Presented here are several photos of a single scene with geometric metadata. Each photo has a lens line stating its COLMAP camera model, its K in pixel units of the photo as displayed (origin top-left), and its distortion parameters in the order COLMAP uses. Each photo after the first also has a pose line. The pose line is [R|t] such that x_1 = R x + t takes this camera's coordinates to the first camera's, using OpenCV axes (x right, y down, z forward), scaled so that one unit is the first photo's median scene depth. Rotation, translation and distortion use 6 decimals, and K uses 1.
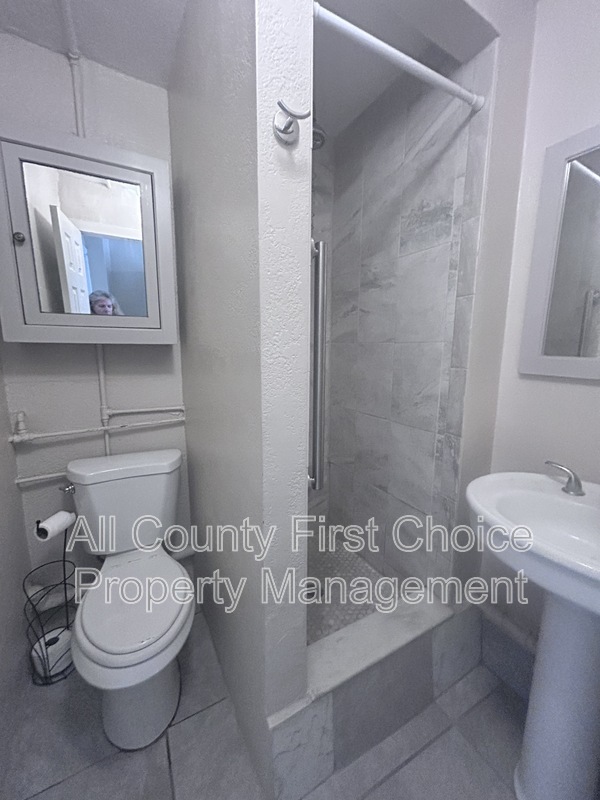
lens RADIAL K [[324.7, 0, 300.0], [0, 324.7, 400.0], [0, 0, 1]] dist [0.000133, 0.000139]
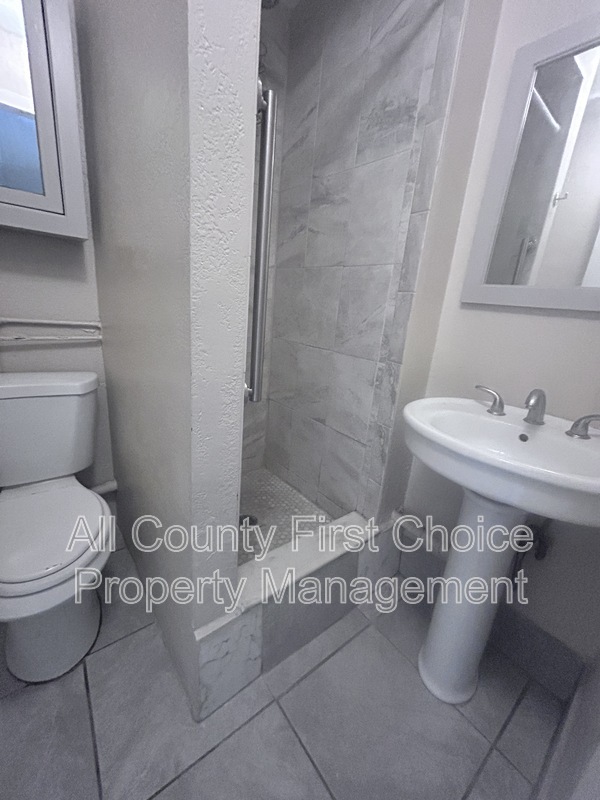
lens RADIAL K [[324.7, 0, 300.0], [0, 324.7, 400.0], [0, 0, 1]] dist [0.000133, 0.000139]
pose [[0.982277, 0.030240, 0.184981, 0.007135], [-0.054087, 0.990648, 0.125264, 0.113544], [-0.179463, -0.133049, 0.974726, 0.064724]]
